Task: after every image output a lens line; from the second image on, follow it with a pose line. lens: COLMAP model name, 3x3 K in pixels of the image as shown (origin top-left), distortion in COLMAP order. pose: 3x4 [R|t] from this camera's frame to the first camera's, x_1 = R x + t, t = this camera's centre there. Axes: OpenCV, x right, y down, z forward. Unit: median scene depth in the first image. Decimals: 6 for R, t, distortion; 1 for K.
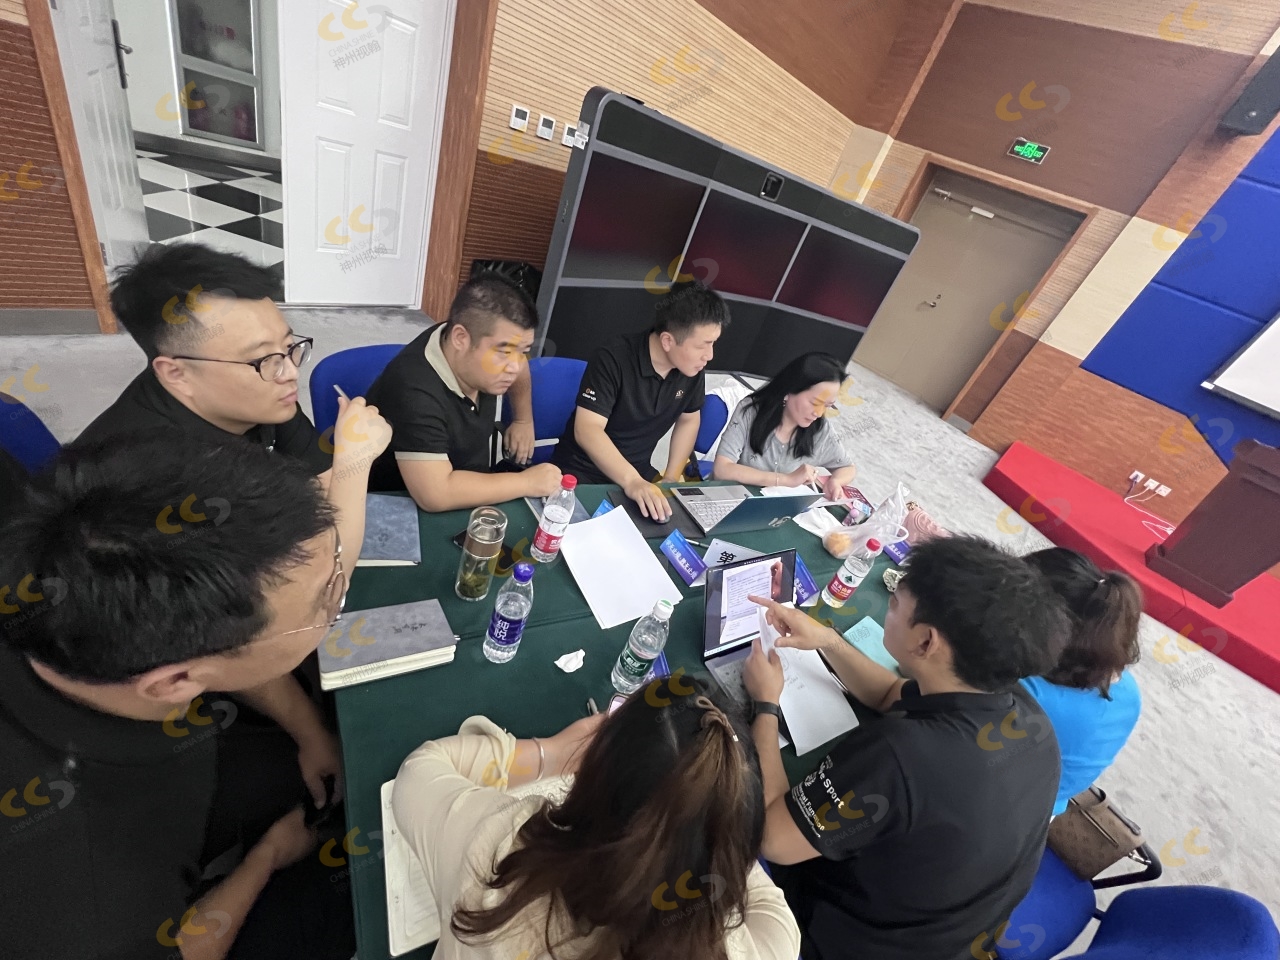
lens RADIAL K [[540.5, 0, 640.0], [0, 540.5, 480.0], [0, 0, 1]] dist [-0.000990, -0.000401]
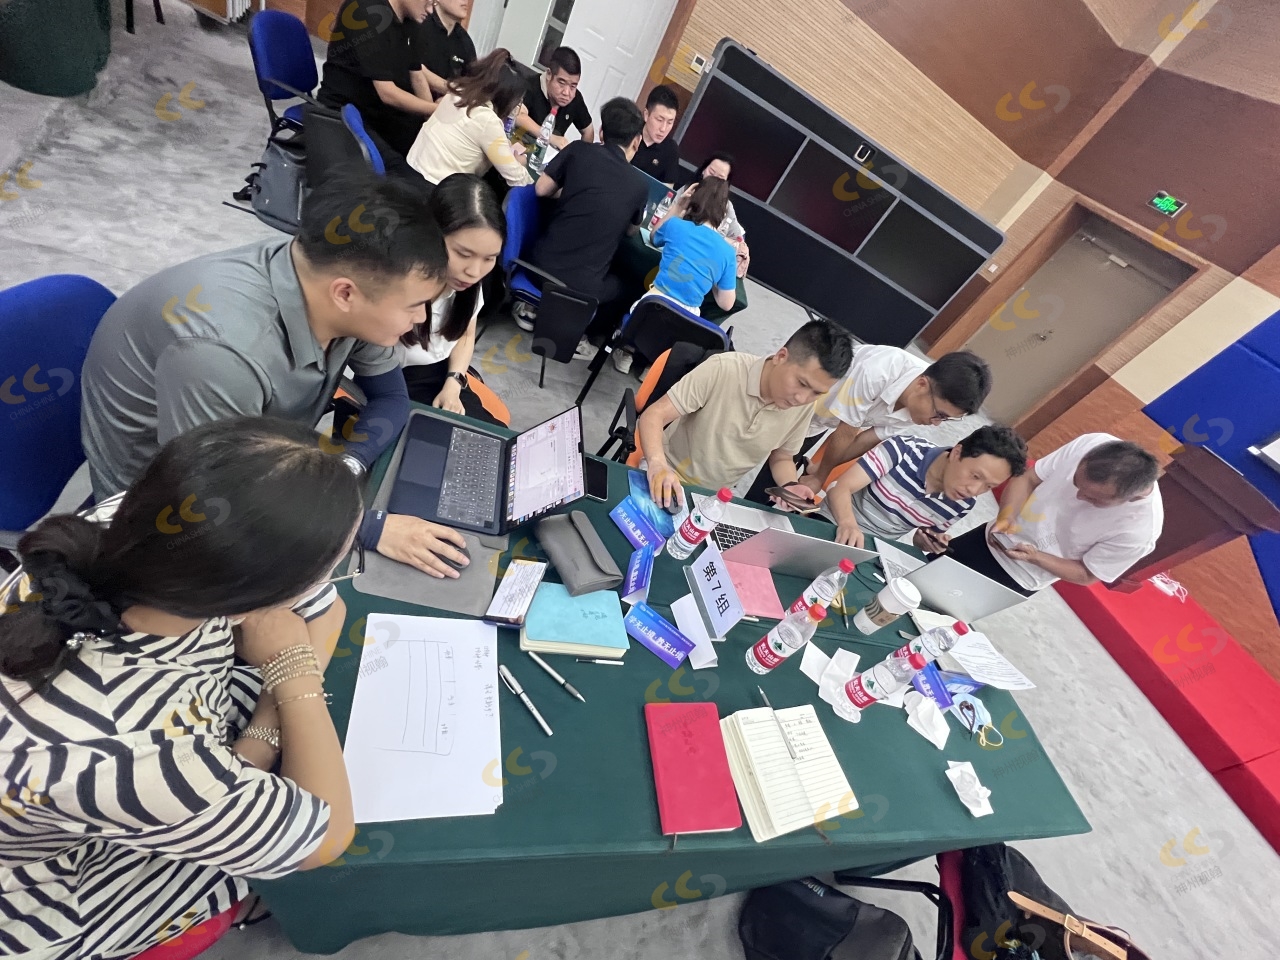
lens RADIAL K [[540.5, 0, 640.0], [0, 540.5, 480.0], [0, 0, 1]] dist [-0.000990, -0.000401]
pose [[0.860758, 0.395633, -0.320267, 0.409426], [-0.416153, 0.909282, 0.004790, 0.328490], [0.293108, 0.129157, 0.947315, -0.252857]]
